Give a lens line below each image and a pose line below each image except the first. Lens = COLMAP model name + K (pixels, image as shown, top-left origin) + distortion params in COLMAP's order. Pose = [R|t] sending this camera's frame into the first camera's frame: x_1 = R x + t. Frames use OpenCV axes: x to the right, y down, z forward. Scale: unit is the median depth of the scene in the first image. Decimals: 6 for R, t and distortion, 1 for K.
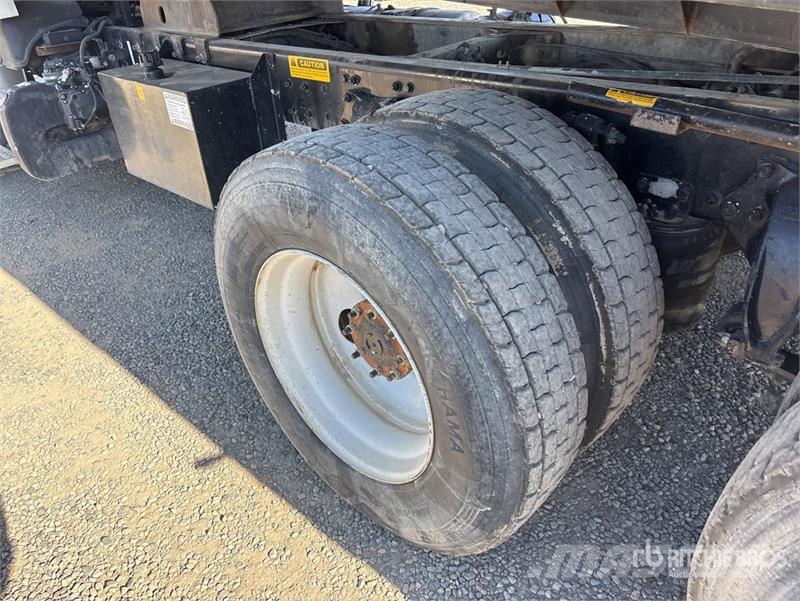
lens RADIAL K [[621.0, 0, 386.9], [0, 621.0, 296.4], [0, 0, 1]] dist [0.068100, -0.098555]
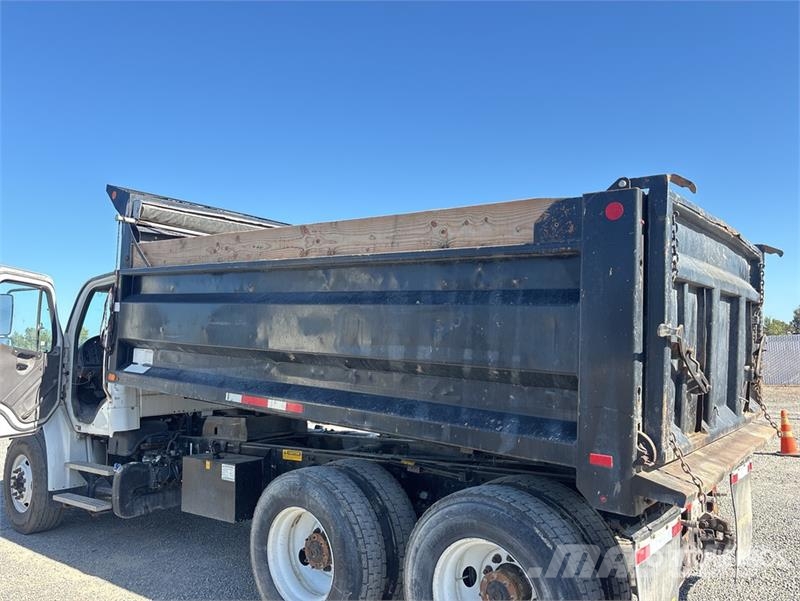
lens RADIAL K [[567.9, 0, 402.6], [0, 567.9, 303.3], [0, 0, 1]] dist [0.082631, -0.072656]
pose [[0.992538, 0.060786, 0.105706, 0.017357], [0.015673, 0.796100, -0.604963, 0.451621], [-0.120926, 0.602105, 0.789206, -0.995901]]
